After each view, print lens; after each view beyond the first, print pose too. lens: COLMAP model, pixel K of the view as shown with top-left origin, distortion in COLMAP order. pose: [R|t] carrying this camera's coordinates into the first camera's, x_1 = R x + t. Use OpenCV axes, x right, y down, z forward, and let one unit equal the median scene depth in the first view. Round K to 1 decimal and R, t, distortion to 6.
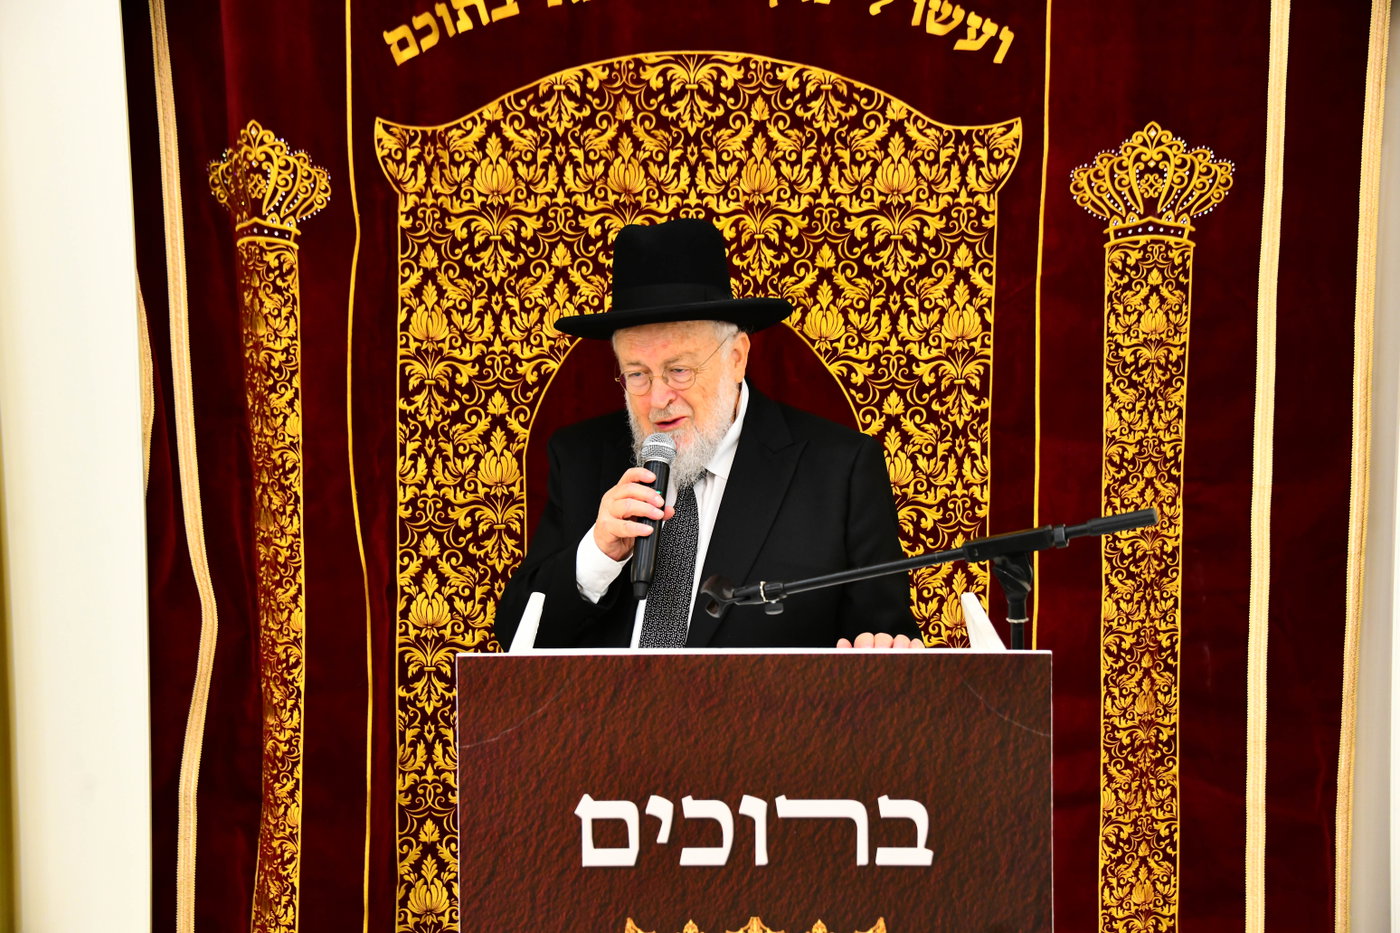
lens RADIAL K [[2518.2, 0, 683.0], [0, 2518.2, 474.0], [0, 0, 1]] dist [0.579120, 0.000000]
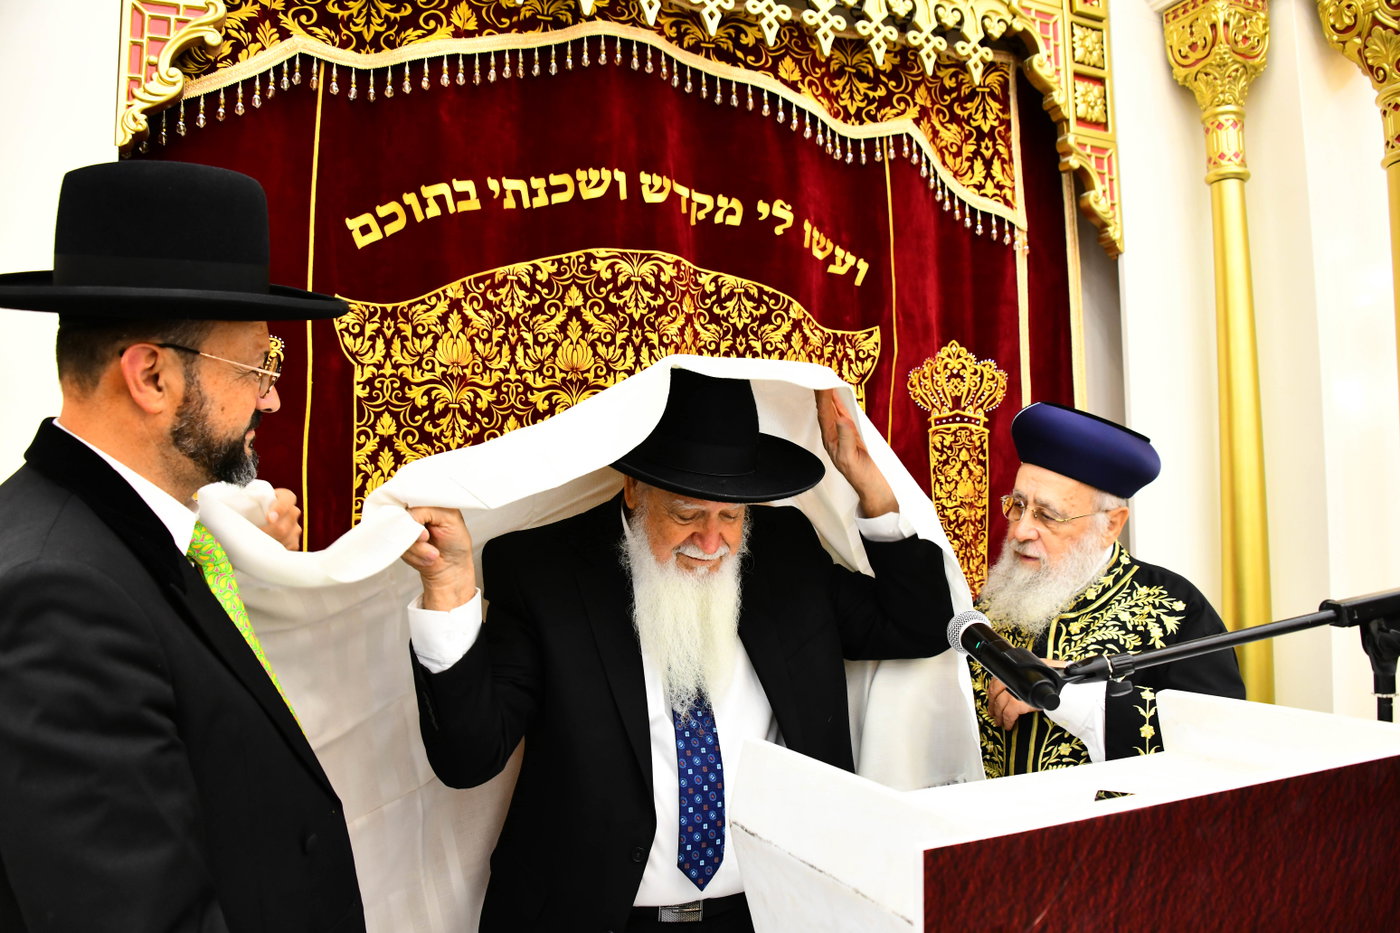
lens RADIAL K [[1108.5, 0, 711.8], [0, 1108.5, 454.8], [0, 0, 1]] dist [-0.124742, 0.046177]
pose [[0.907852, 0.012815, 0.419095, -0.168886], [0.072500, 0.979679, -0.187008, 0.018879], [-0.412975, 0.200160, 0.888475, 0.558896]]
